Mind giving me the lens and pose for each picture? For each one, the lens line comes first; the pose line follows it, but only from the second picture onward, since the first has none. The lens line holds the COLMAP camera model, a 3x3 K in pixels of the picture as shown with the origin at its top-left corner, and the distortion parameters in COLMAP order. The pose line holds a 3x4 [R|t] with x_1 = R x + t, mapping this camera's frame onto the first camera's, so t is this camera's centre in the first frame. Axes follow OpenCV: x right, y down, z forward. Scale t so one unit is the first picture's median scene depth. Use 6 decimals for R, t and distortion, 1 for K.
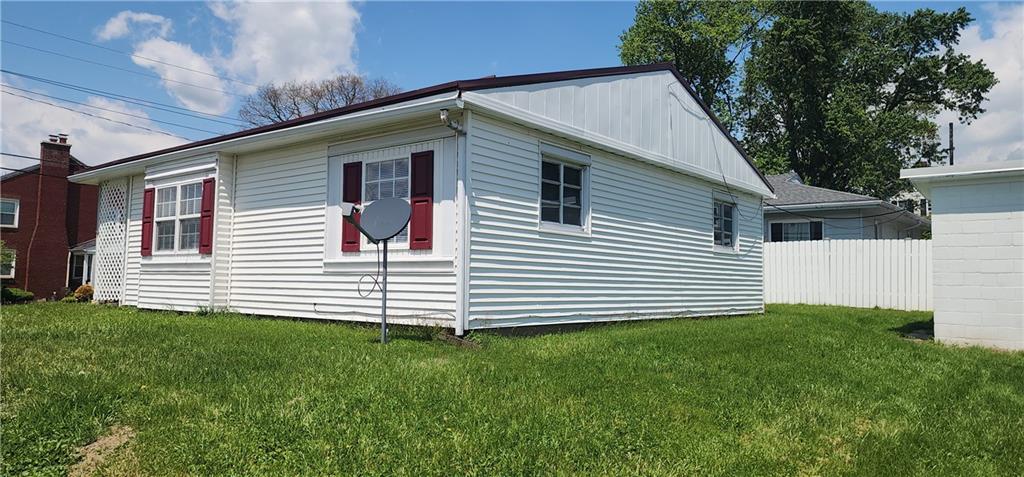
lens RADIAL K [[653.3, 0, 510.5], [0, 653.3, 234.6], [0, 0, 1]] dist [0.052131, -0.006460]
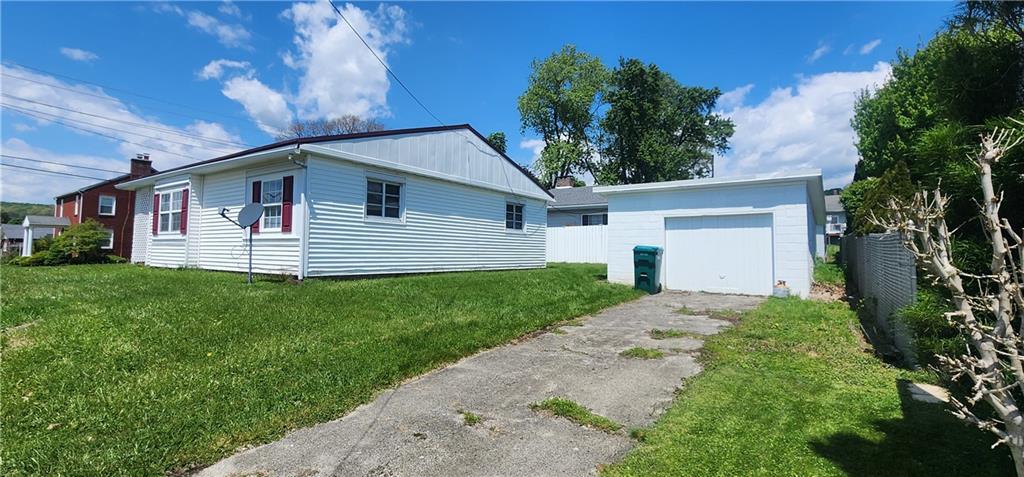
lens RADIAL K [[428.7, 0, 507.2], [0, 428.7, 230.7], [0, 0, 1]] dist [-0.007239, -0.000155]
pose [[0.996421, 0.001395, 0.084522, 0.278988], [-0.003477, 0.999694, 0.024480, -0.008094], [-0.084462, -0.024686, 0.996121, -0.159129]]
